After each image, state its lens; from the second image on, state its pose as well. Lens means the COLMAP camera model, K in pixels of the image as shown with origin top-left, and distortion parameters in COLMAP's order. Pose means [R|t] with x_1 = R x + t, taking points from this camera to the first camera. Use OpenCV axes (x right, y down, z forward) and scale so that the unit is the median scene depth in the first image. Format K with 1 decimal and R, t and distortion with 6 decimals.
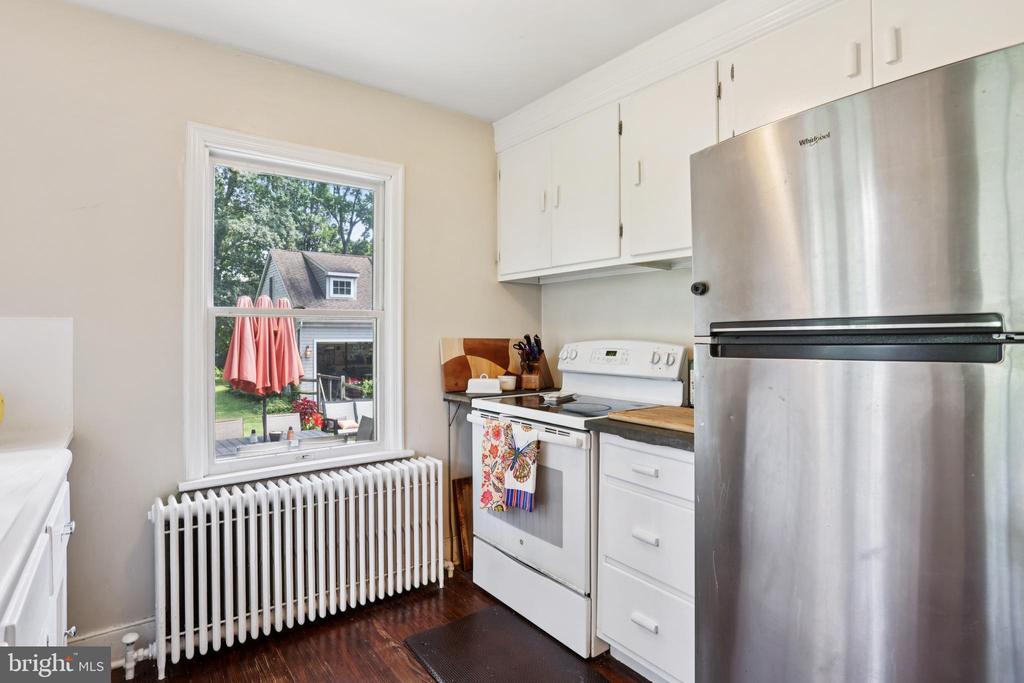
lens RADIAL K [[527.1, 0, 515.1], [0, 527.1, 330.1], [0, 0, 1]] dist [-0.053089, 0.020845]
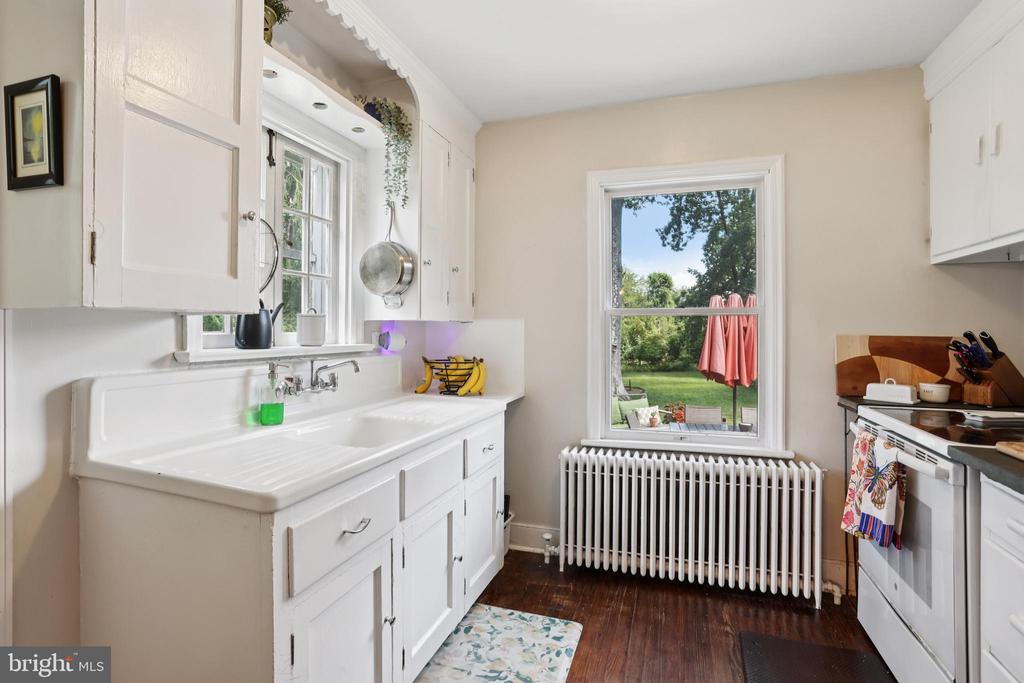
lens RADIAL K [[521.0, 0, 502.9], [0, 521.0, 330.2], [0, 0, 1]] dist [-0.078281, 0.049873]
pose [[0.553690, 0.003036, -0.832717, 0.305087], [0.003263, 0.999978, 0.005816, 0.000142], [0.832717, -0.005938, 0.553668, 0.055515]]
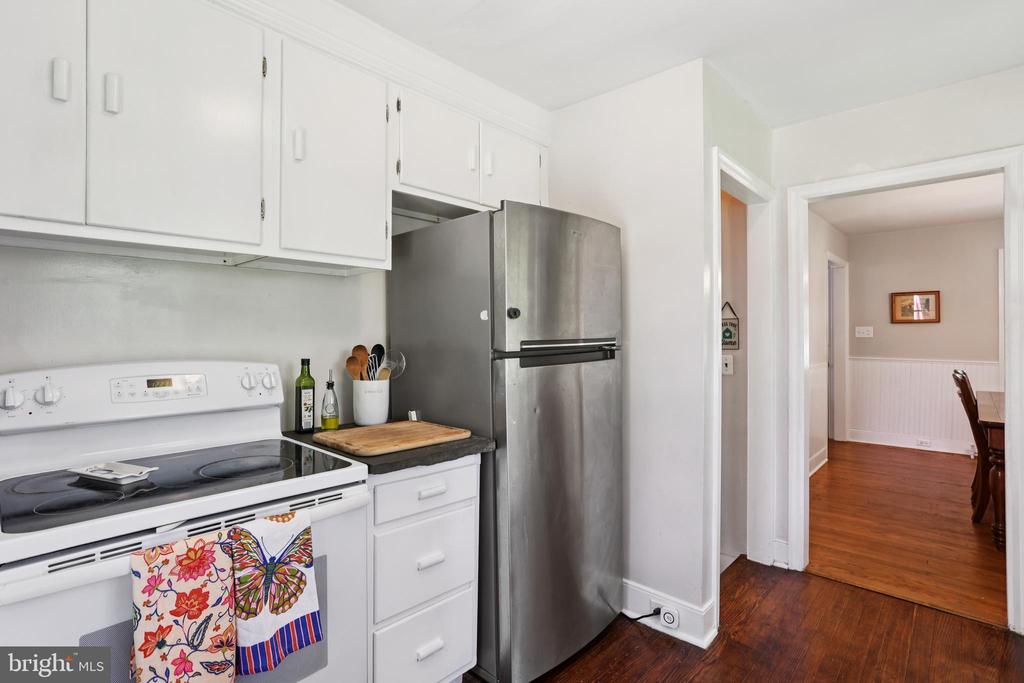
lens RADIAL K [[507.1, 0, 494.0], [0, 507.1, 336.3], [0, 0, 1]] dist [-0.073916, 0.045284]
pose [[-0.154748, -0.004285, 0.987945, -0.498807], [-0.006358, 0.999974, 0.003342, -0.017459], [-0.987934, -0.005764, -0.154771, 0.751625]]
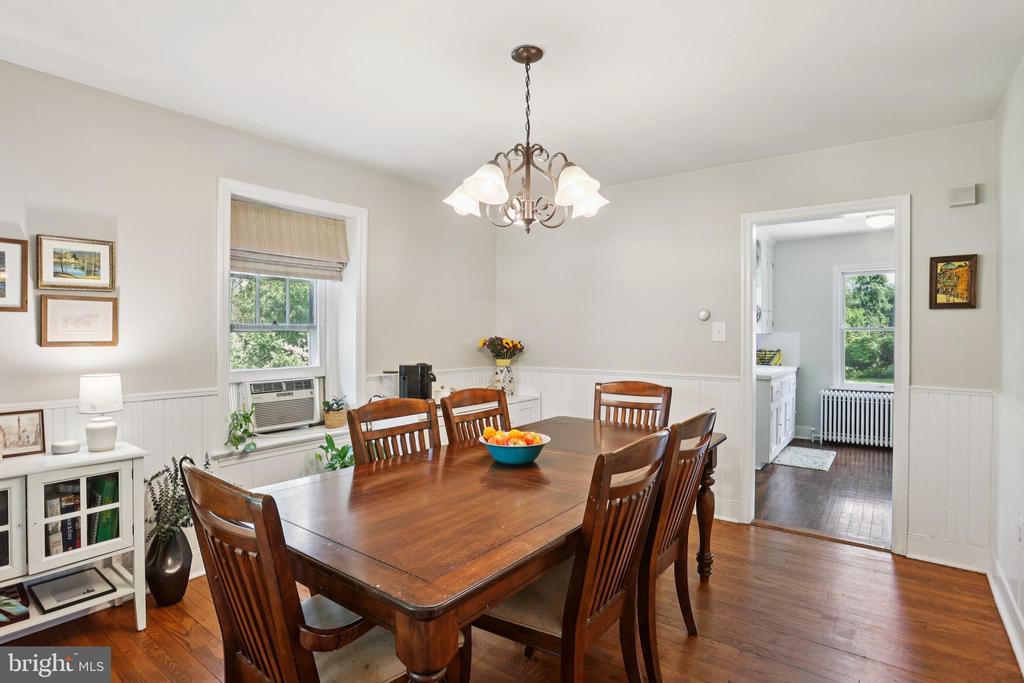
lens RADIAL K [[521.0, 0, 502.9], [0, 521.0, 330.2], [0, 0, 1]] dist [-0.078281, 0.049873]
pose [[0.252534, 0.002570, -0.967585, 1.436901], [0.002306, 0.999992, 0.003258, -0.040034], [0.967585, -0.003054, 0.252526, -1.324688]]
